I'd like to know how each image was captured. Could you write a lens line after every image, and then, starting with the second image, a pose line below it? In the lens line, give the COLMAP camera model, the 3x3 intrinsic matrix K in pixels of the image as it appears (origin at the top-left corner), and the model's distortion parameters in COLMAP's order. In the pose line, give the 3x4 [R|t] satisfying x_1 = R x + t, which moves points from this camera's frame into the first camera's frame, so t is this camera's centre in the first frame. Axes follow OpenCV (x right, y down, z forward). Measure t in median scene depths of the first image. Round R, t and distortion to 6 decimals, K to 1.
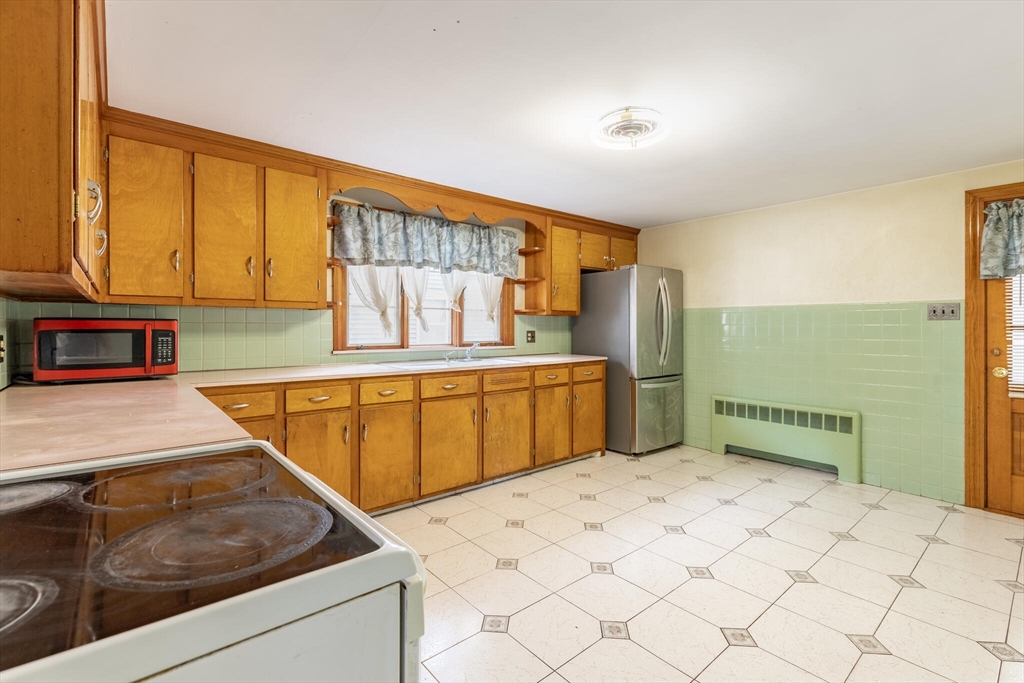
lens RADIAL K [[466.5, 0, 506.7], [0, 466.5, 332.1], [0, 0, 1]] dist [0.005847, -0.002854]
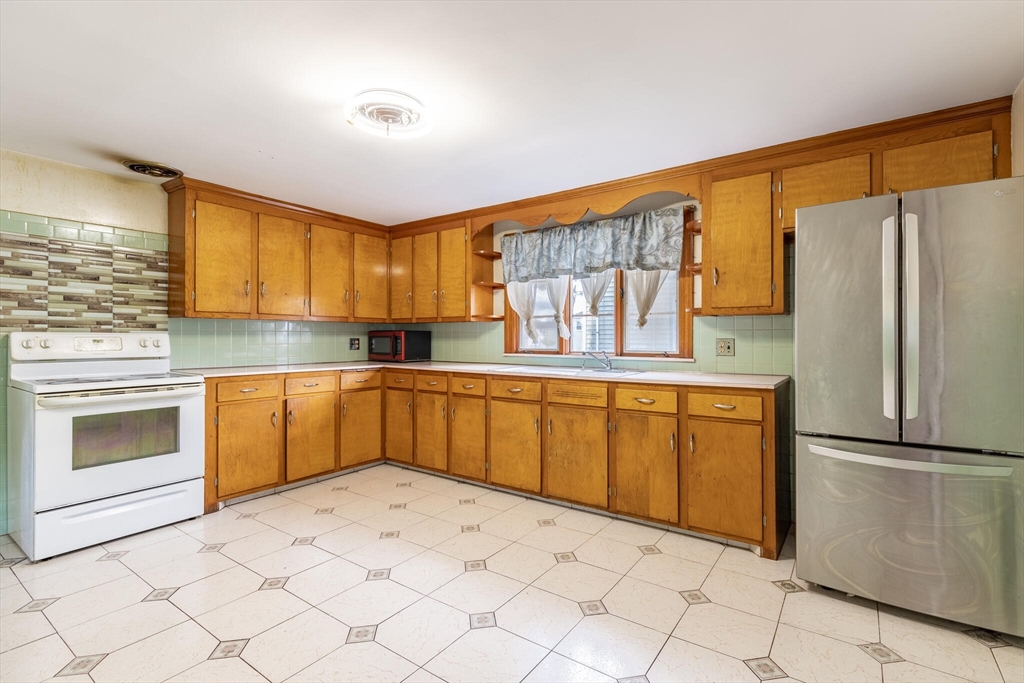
lens RADIAL K [[466.5, 0, 531.9], [0, 466.5, 335.8], [0, 0, 1]] dist [0.005847, -0.002854]
pose [[0.270353, -0.000088, -0.962761, 0.792948], [-0.007231, 0.999972, -0.002122, -0.003837], [0.962734, 0.007535, 0.270345, 0.659592]]
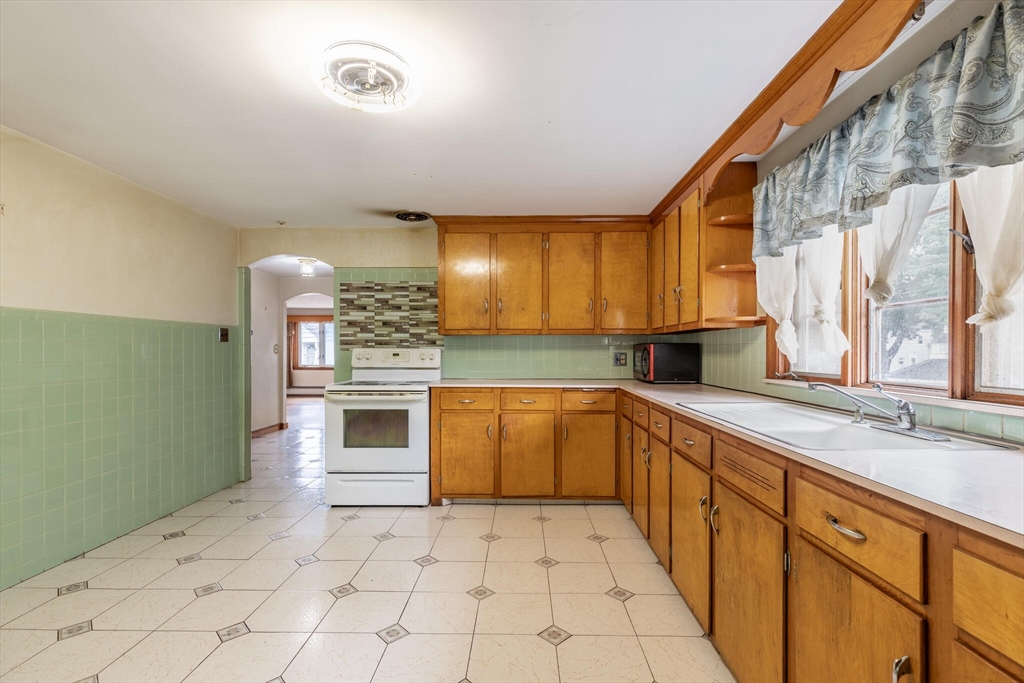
lens RADIAL K [[466.5, 0, 511.7], [0, 466.5, 354.6], [0, 0, 1]] dist [0.005847, -0.002854]
pose [[-0.655244, 0.009176, -0.755361, 0.442410], [-0.002331, 0.999897, 0.014168, -0.006921], [0.755413, 0.011044, -0.655155, 1.078871]]
